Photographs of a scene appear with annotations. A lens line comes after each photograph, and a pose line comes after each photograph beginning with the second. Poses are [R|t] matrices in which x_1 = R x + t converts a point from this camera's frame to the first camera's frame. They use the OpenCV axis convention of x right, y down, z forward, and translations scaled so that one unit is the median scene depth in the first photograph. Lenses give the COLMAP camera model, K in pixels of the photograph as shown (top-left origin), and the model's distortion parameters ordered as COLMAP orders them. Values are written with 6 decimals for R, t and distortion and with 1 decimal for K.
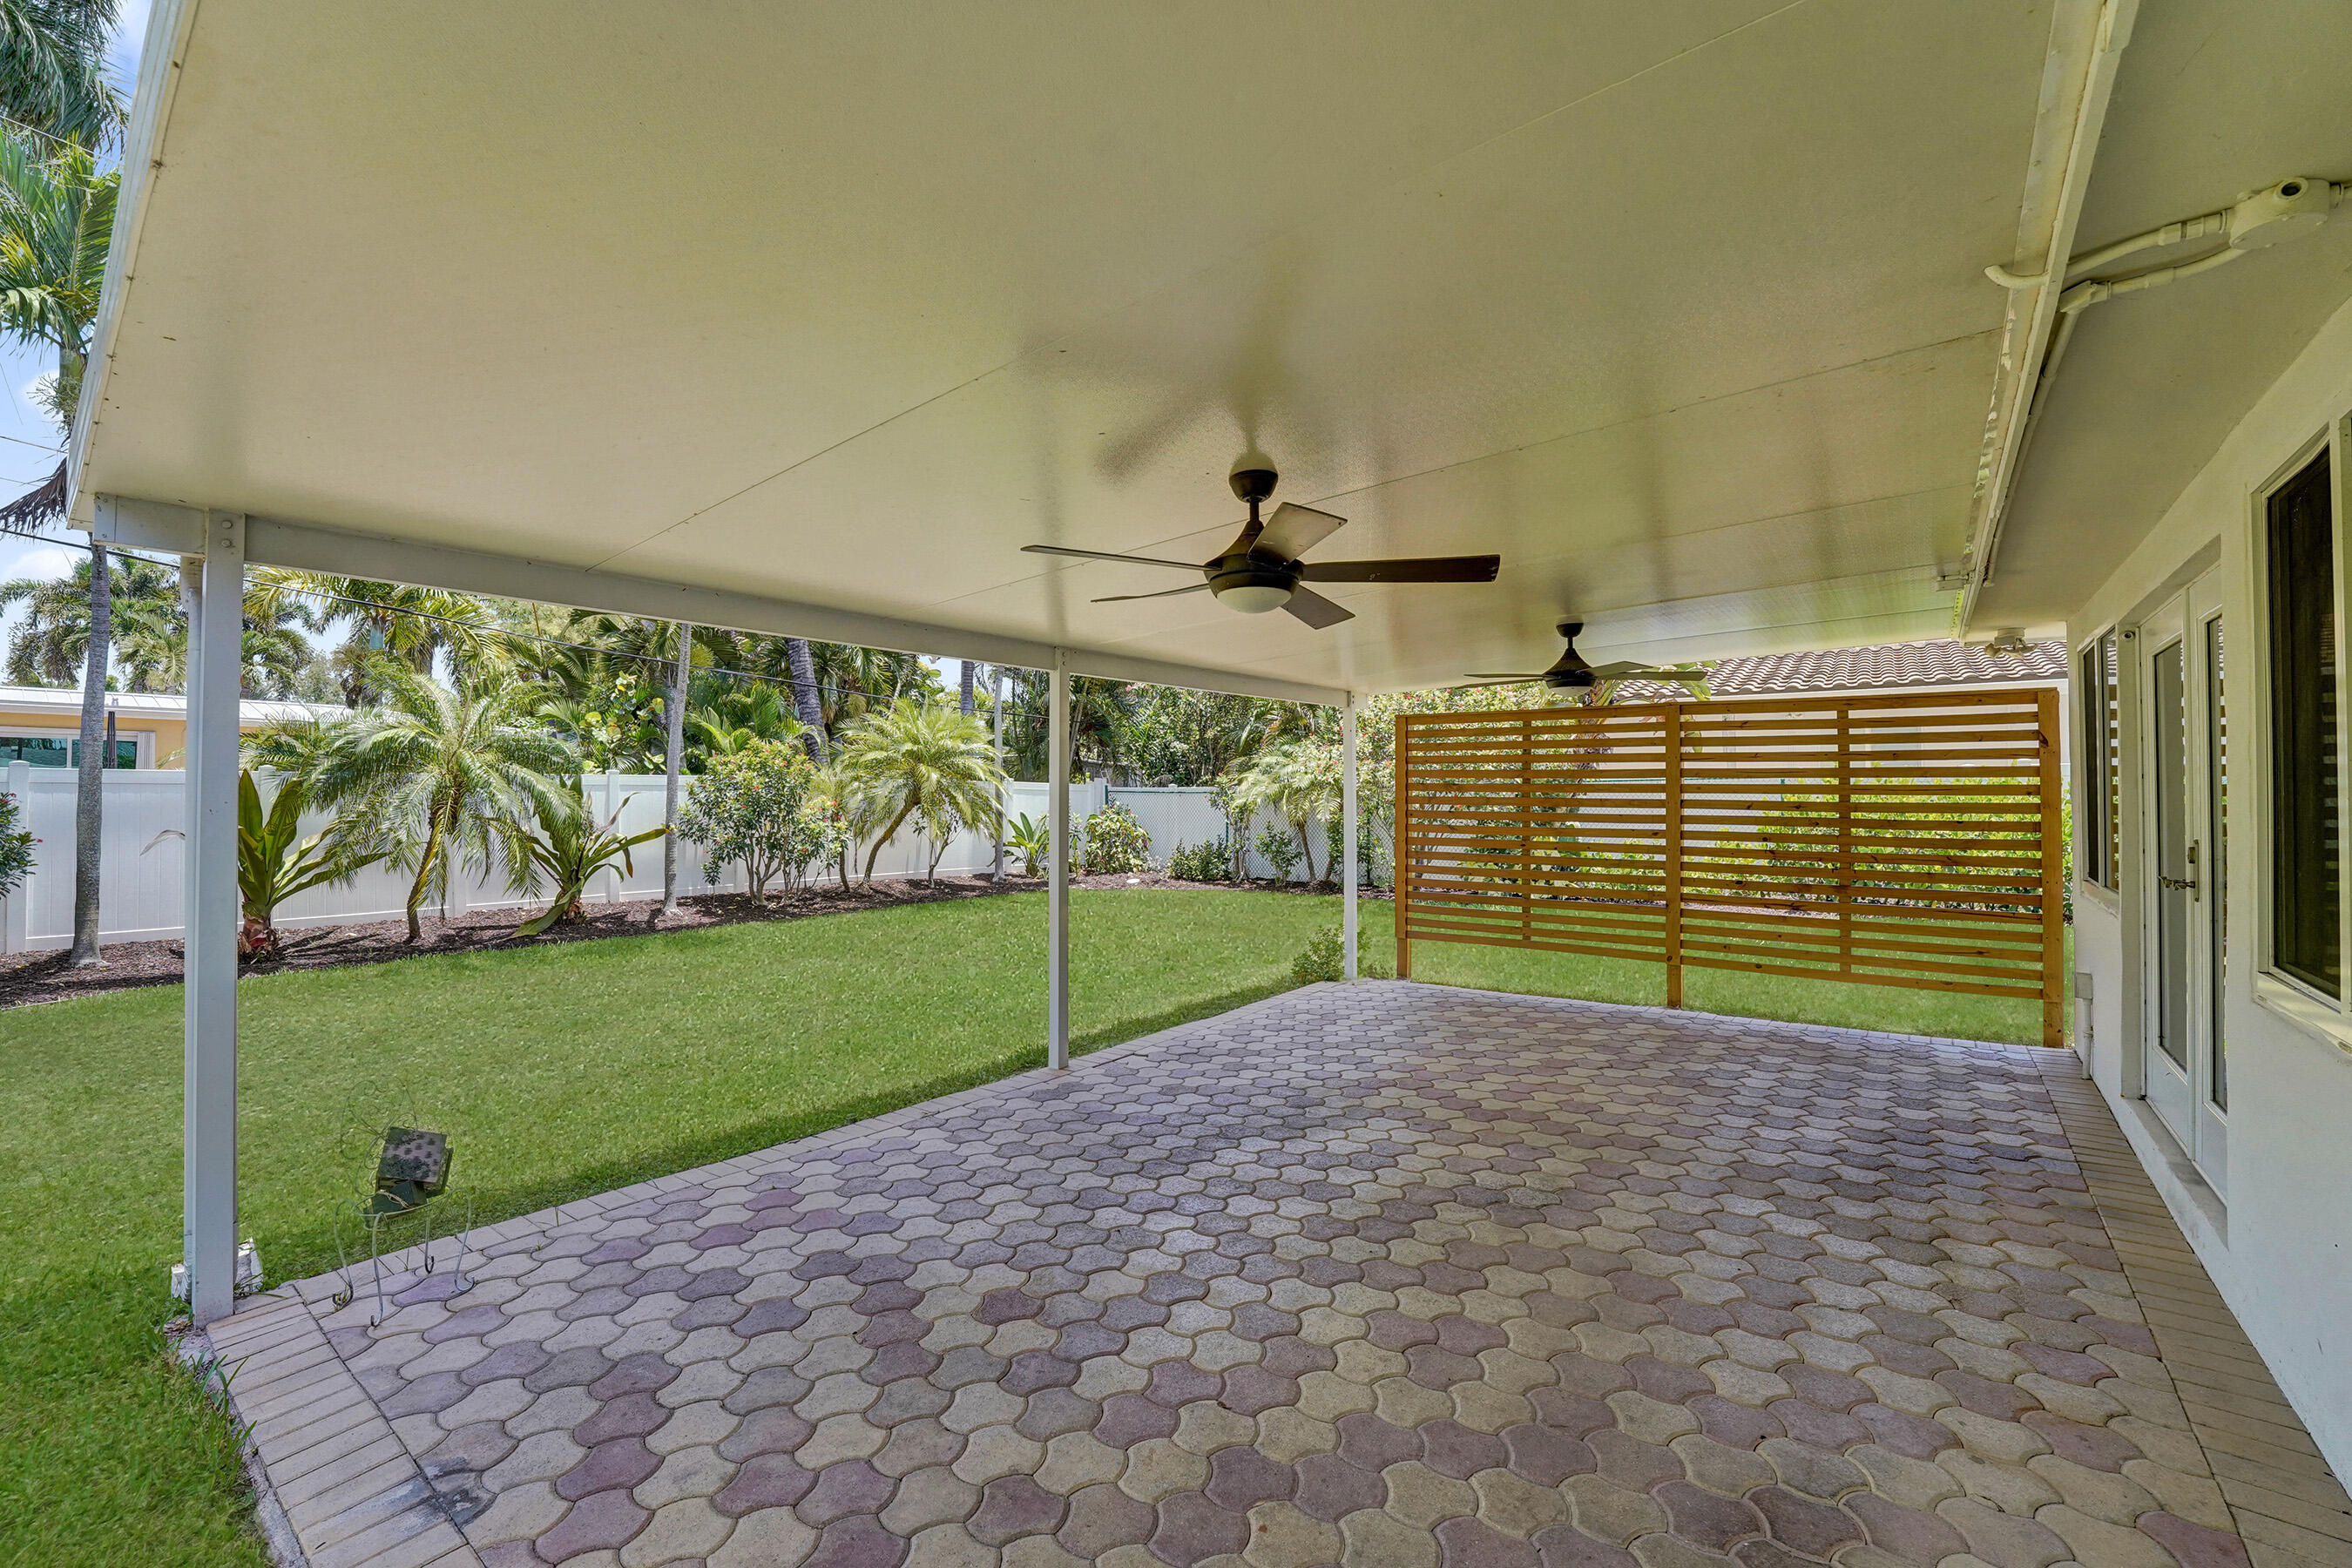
lens RADIAL K [[968.2, 0, 1156.9], [0, 968.2, 784.6], [0, 0, 1]] dist [-0.020908, -0.000377]
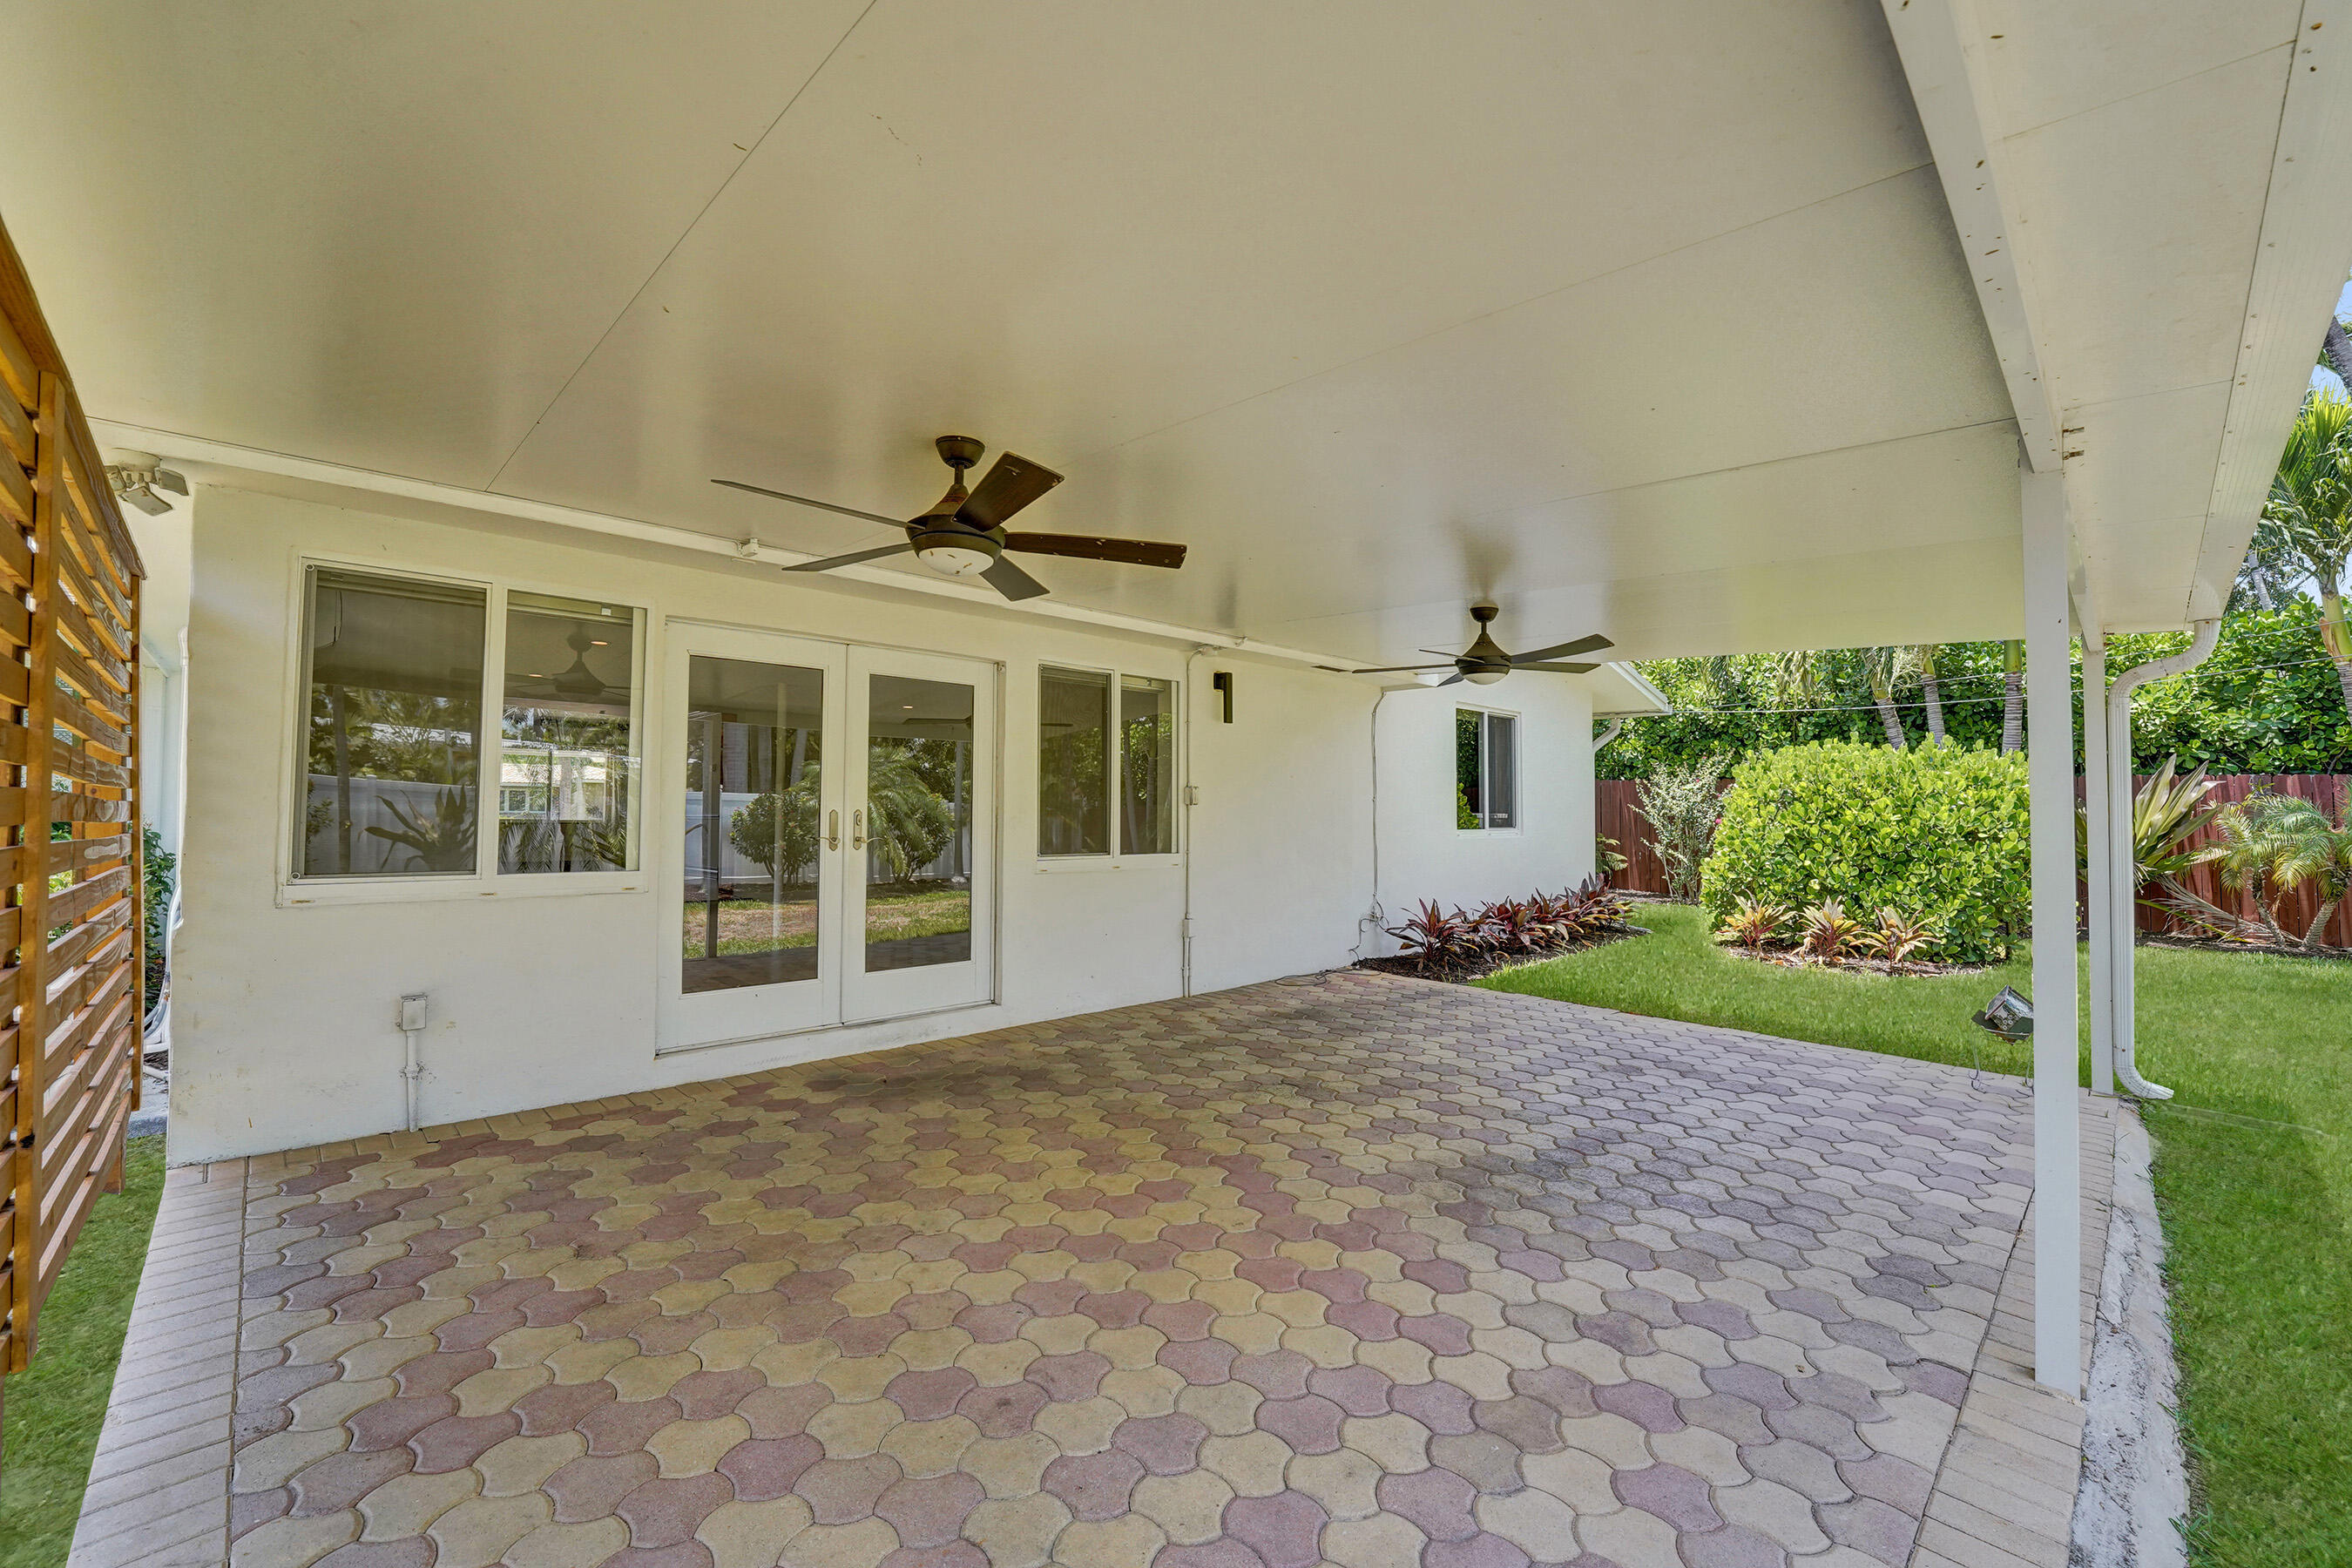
lens RADIAL K [[968.2, 0, 1174.3], [0, 968.2, 784.0], [0, 0, 1]] dist [-0.020908, -0.000377]
pose [[-0.993331, -0.003597, 0.115238, 0.347143], [-0.008495, 0.999080, -0.042041, 0.066888], [-0.114981, -0.042739, -0.992448, 2.119790]]
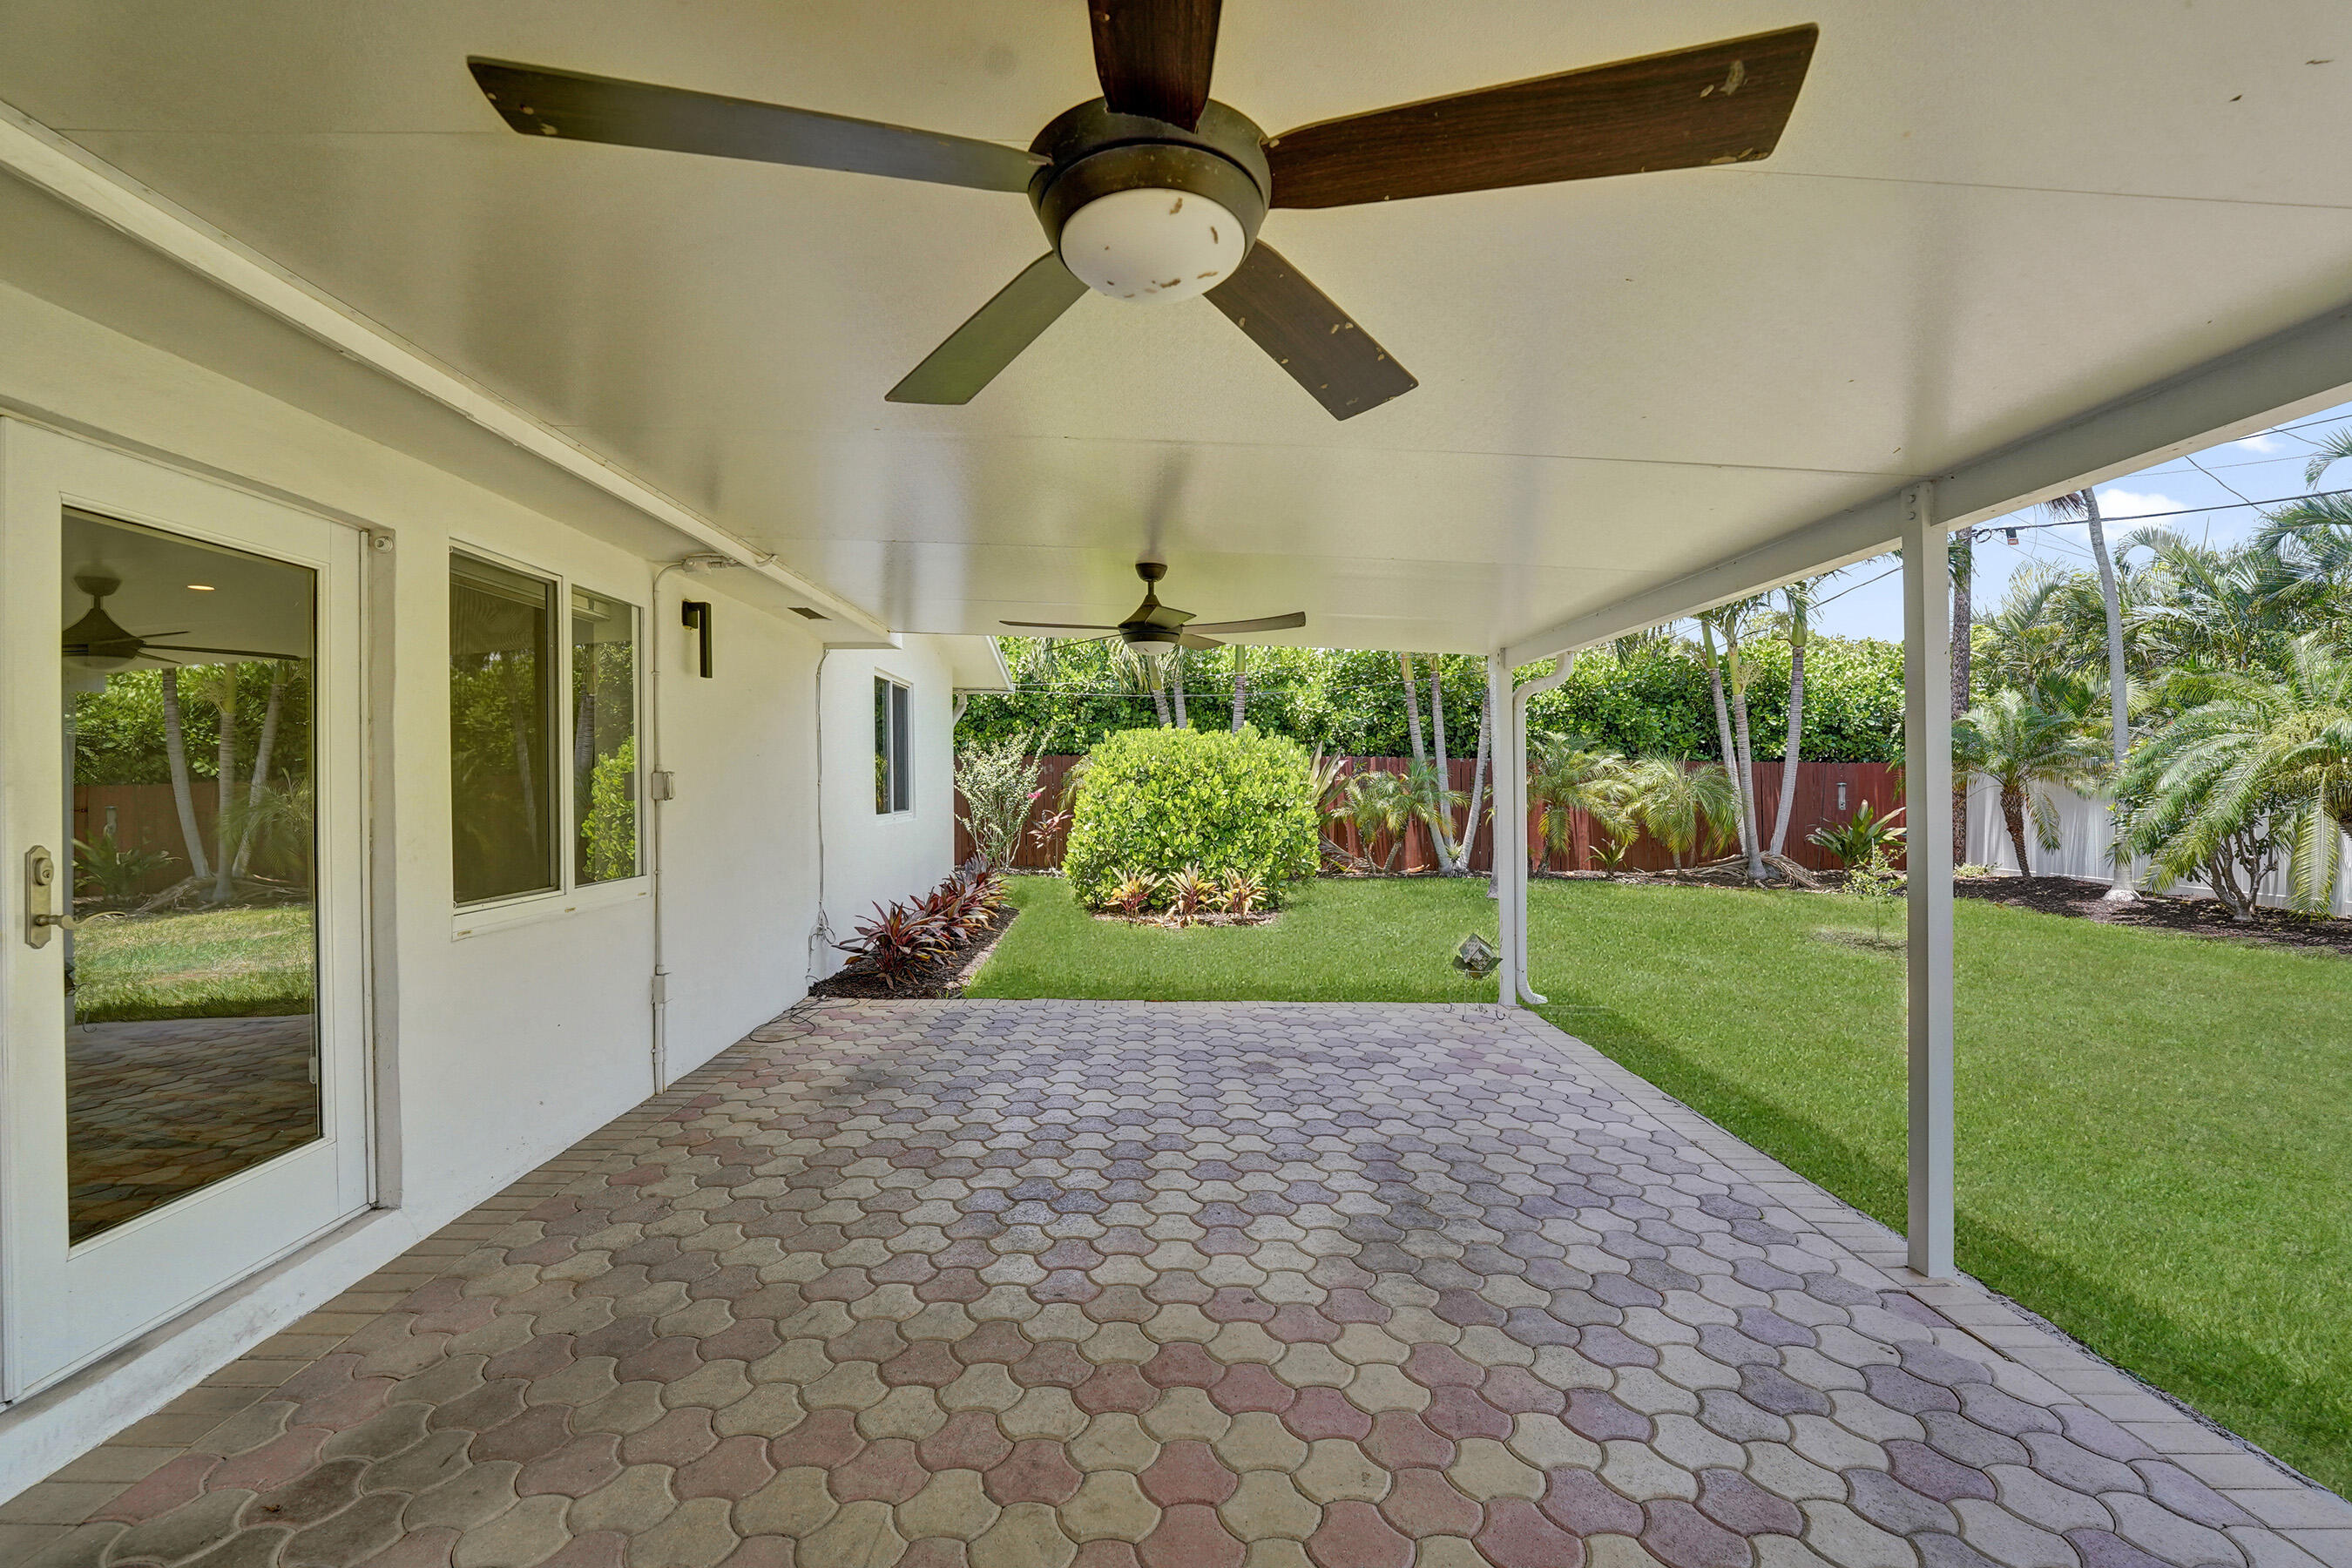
lens RADIAL K [[968.2, 0, 1171.4], [0, 968.2, 782.1], [0, 0, 1]] dist [-0.020908, -0.000377]
pose [[-0.764201, 0.006535, -0.644945, 0.792114], [0.016450, 0.999821, -0.009360, 0.029918], [0.644769, -0.017762, -0.764171, 1.631214]]
